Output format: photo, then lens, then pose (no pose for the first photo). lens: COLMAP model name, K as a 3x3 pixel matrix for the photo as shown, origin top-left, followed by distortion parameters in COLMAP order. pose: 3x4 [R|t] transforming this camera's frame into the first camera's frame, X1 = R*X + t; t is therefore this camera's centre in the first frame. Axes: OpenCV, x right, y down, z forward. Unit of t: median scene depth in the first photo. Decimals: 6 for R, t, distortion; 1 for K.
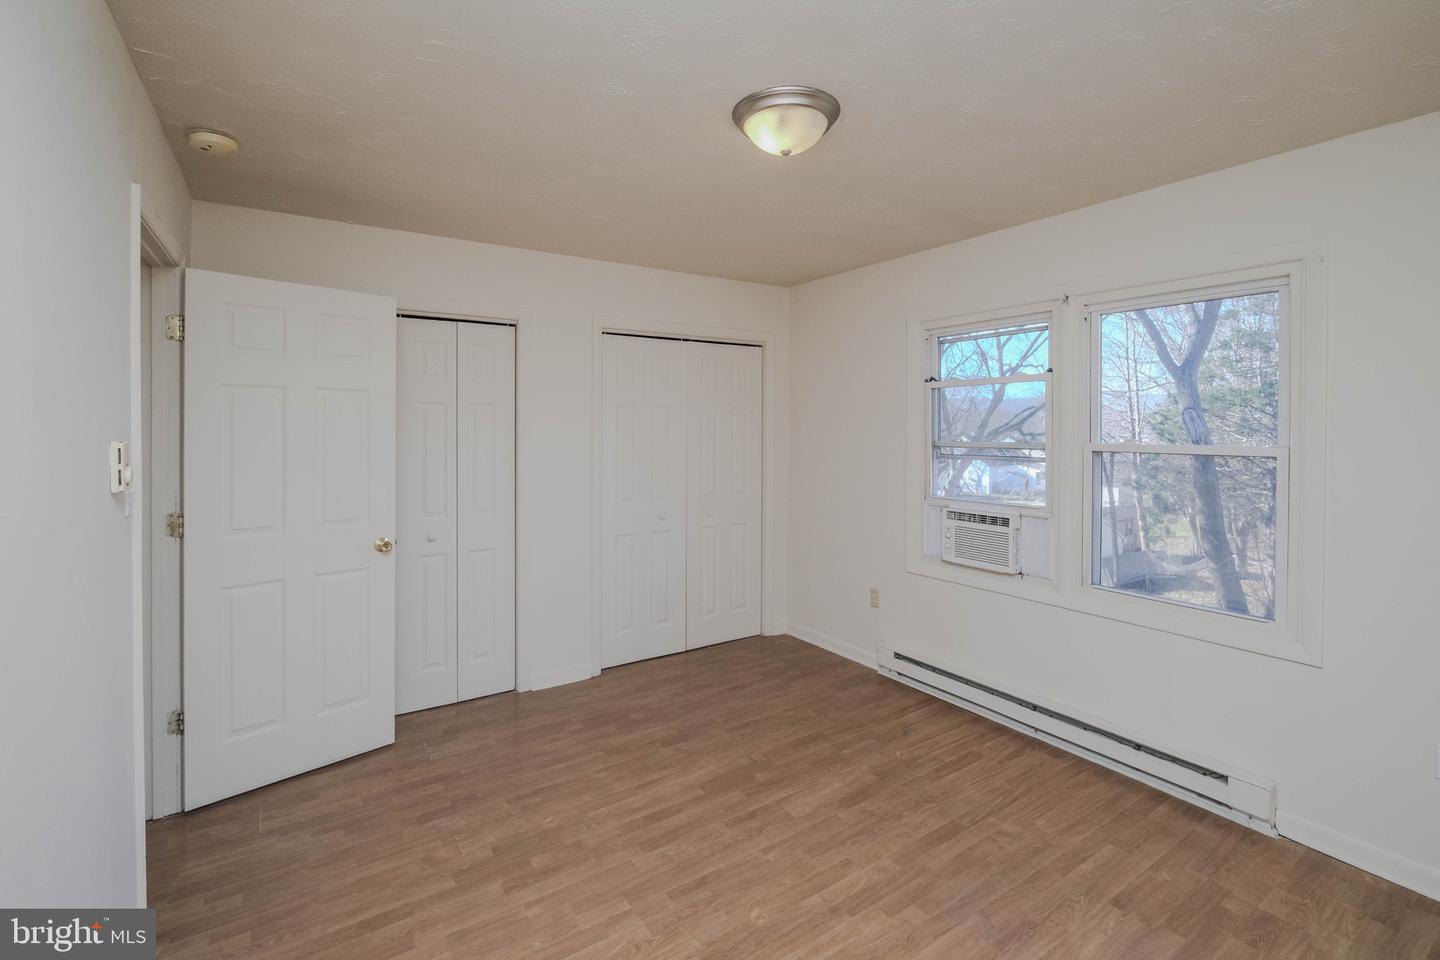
lens RADIAL K [[677.5, 0, 721.1], [0, 677.5, 430.1], [0, 0, 1]] dist [0.000020, -0.000187]
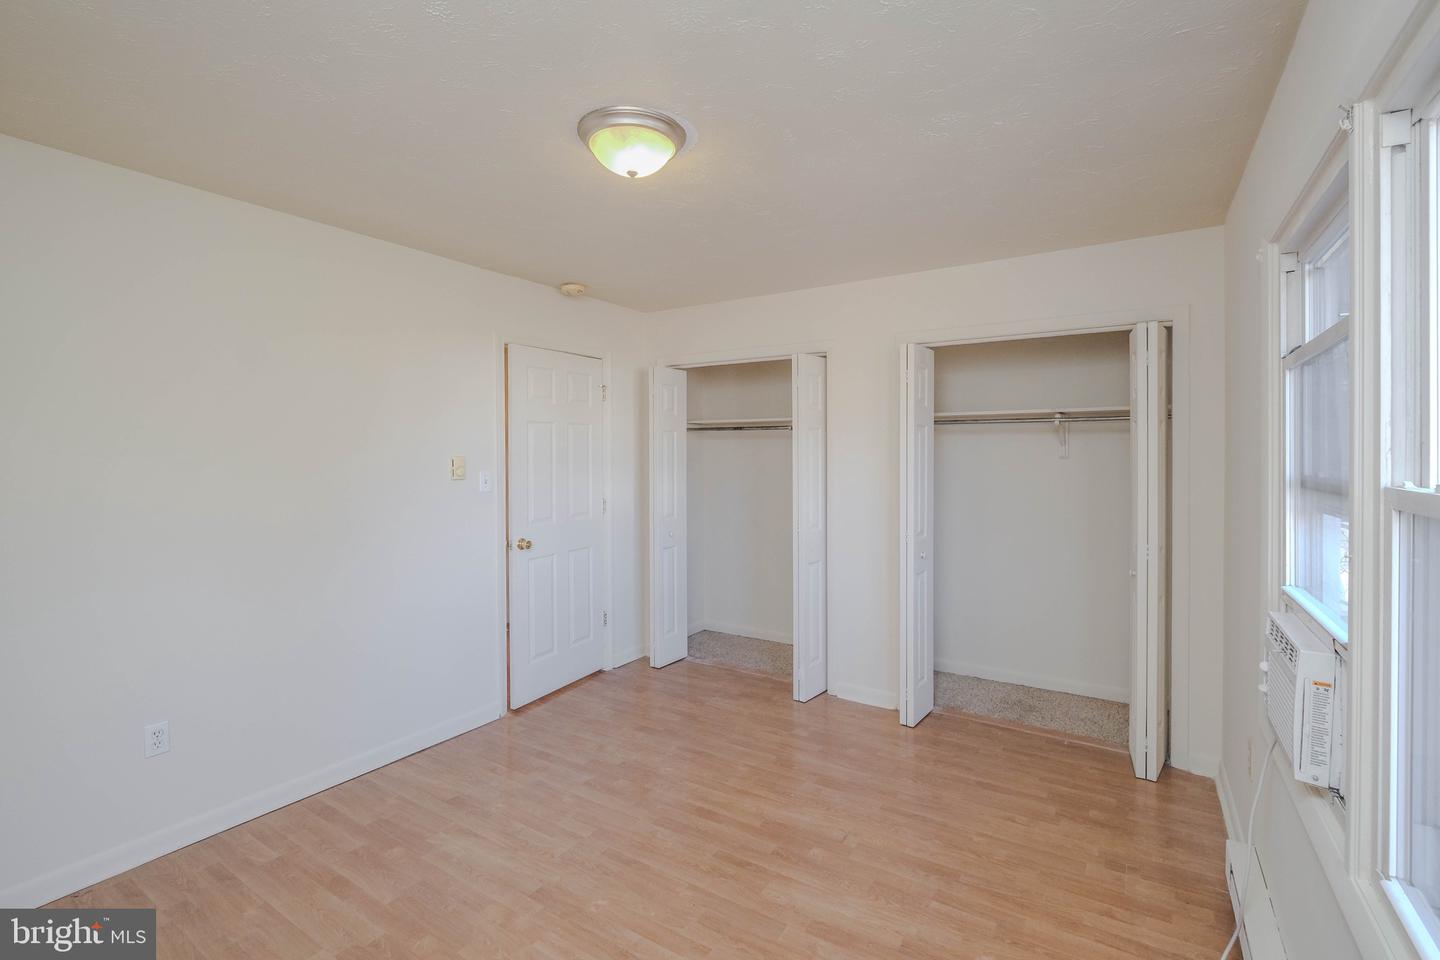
lens RADIAL K [[649.3, 0, 691.9], [0, 649.3, 443.9], [0, 0, 1]] dist [-0.001969, -0.000496]
pose [[0.373376, -0.008966, -0.927637, 0.862752], [-0.004460, 0.999924, -0.011460, 0.006230], [0.927669, 0.008416, 0.373308, 0.614100]]
